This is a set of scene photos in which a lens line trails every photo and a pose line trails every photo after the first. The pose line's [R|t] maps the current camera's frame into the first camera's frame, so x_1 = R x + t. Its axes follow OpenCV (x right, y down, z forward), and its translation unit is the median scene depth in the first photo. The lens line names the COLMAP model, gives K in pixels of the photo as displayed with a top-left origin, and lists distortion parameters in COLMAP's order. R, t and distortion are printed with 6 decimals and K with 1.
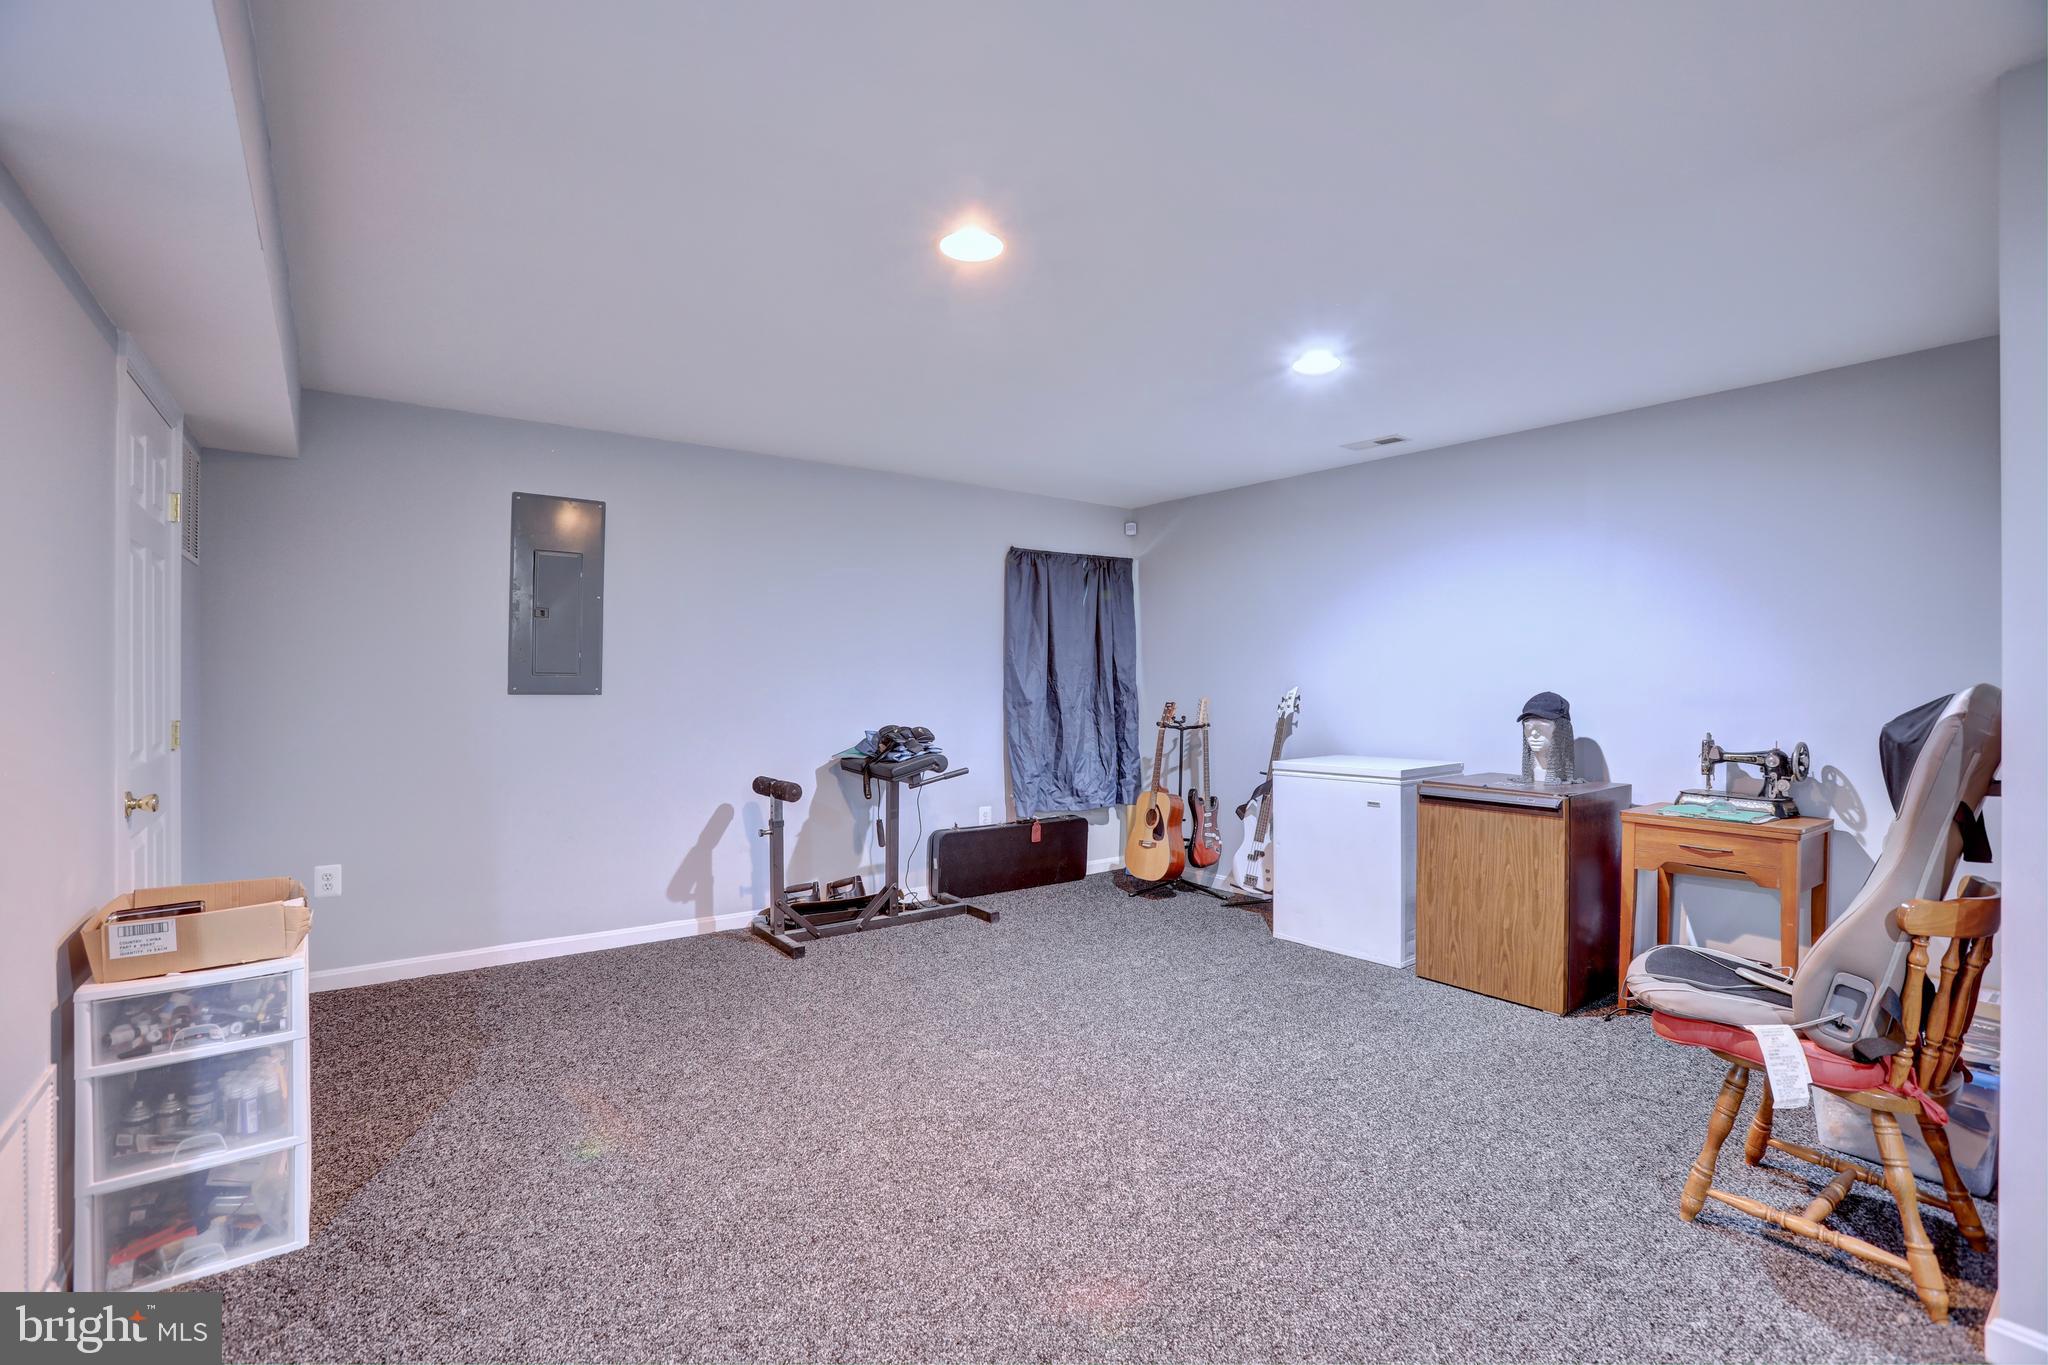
lens RADIAL K [[924.8, 0, 1024.0], [0, 924.8, 682.5], [0, 0, 1]] dist [-0.073748, 0.029982]
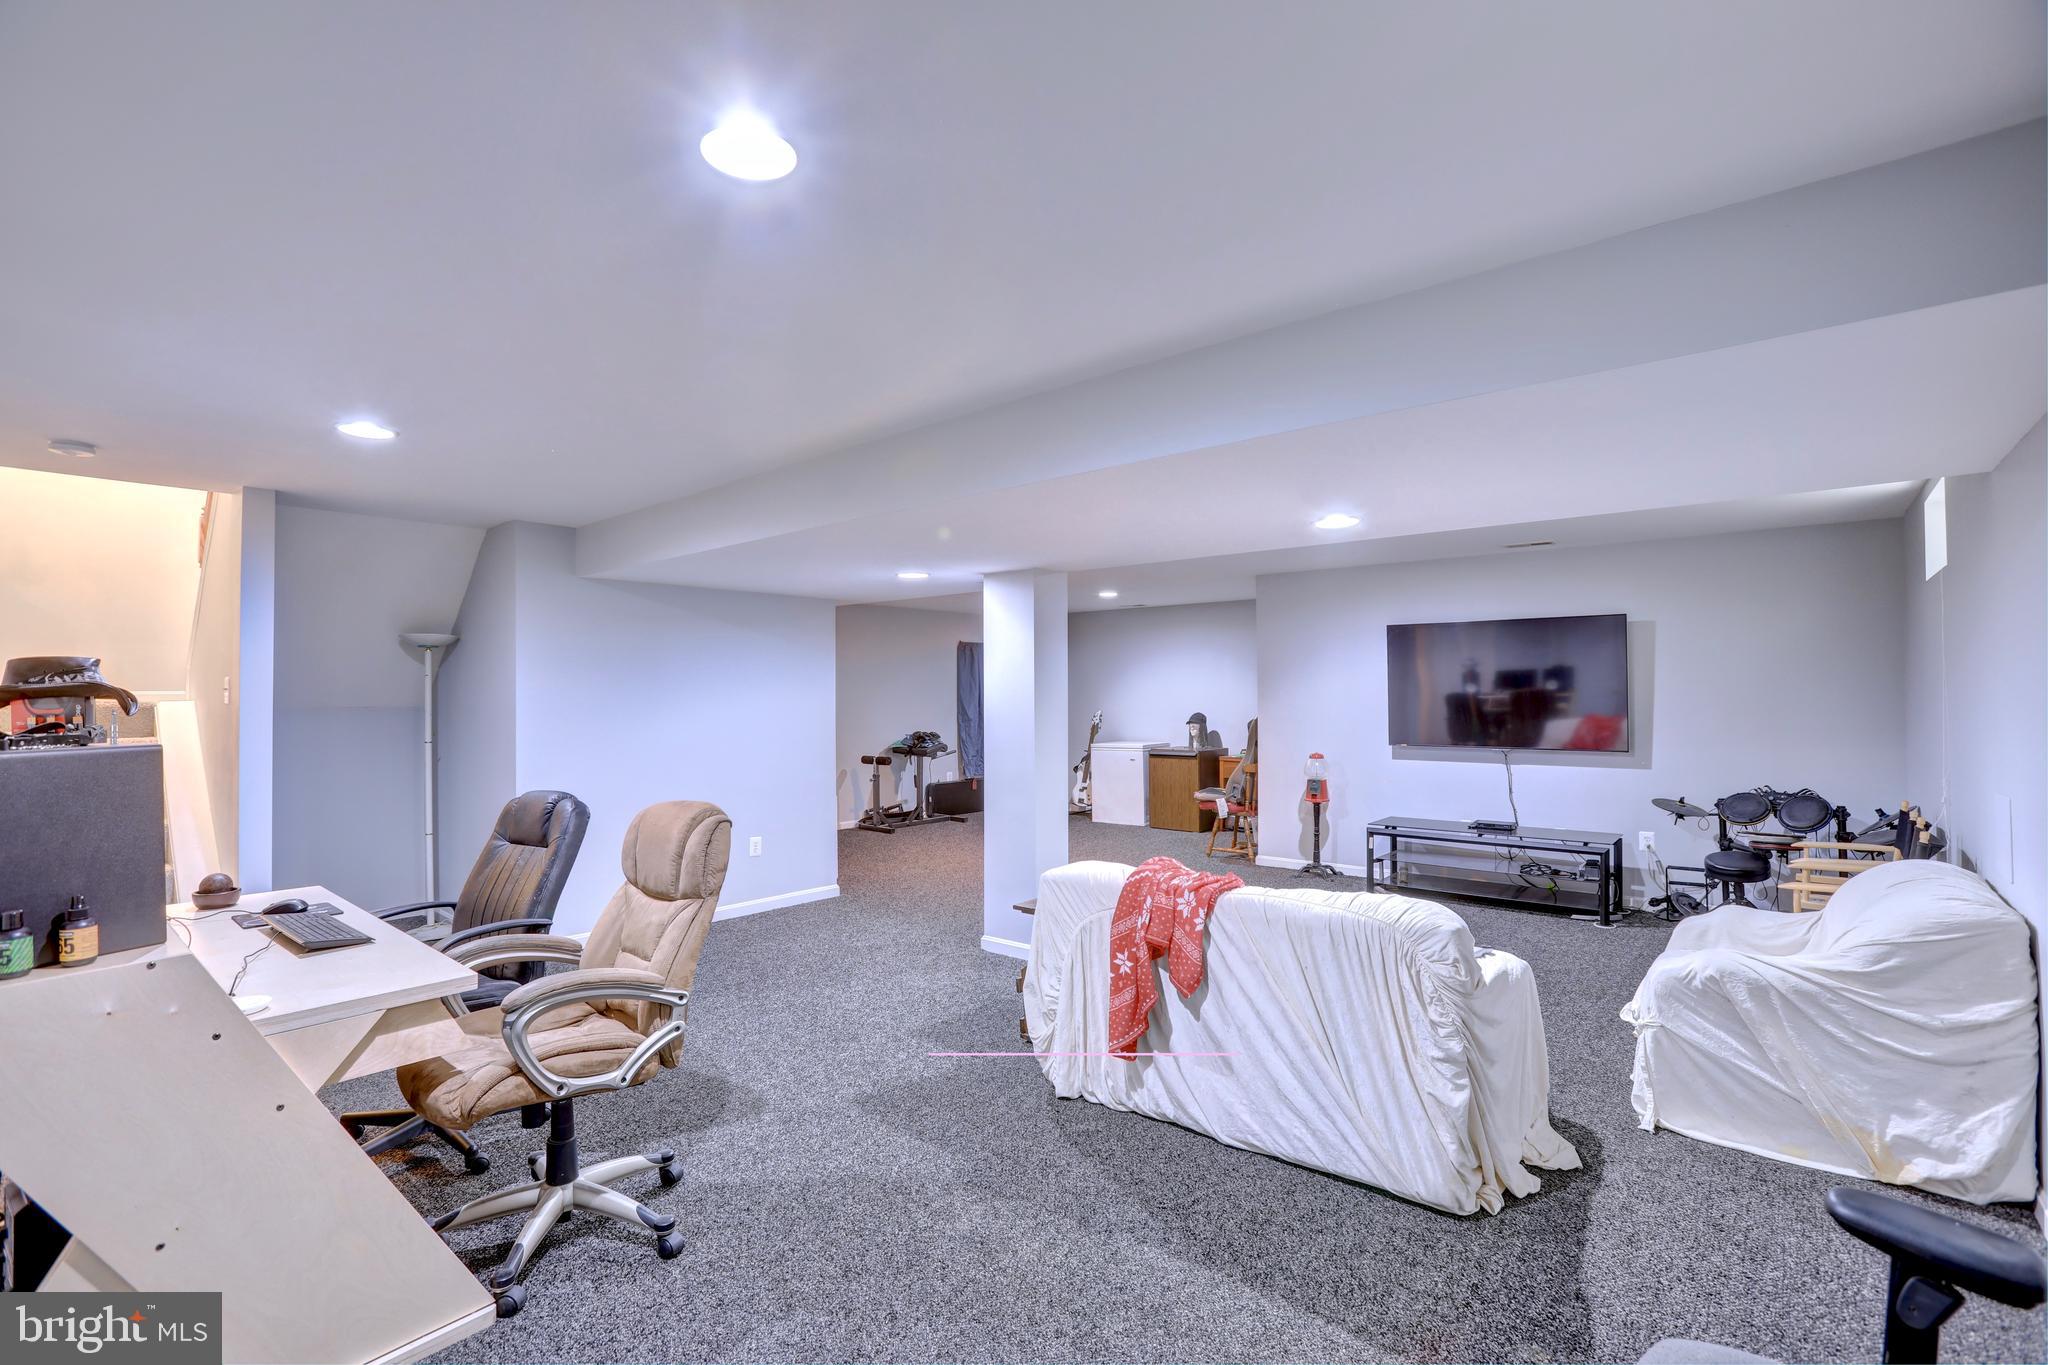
lens RADIAL K [[924.8, 0, 1024.0], [0, 924.8, 682.5], [0, 0, 1]] dist [-0.073748, 0.029982]
pose [[0.977226, -0.006993, 0.212085, -0.366125], [0.010044, 0.999861, -0.013312, -0.036329], [-0.211963, 0.015139, 0.977160, -1.172483]]
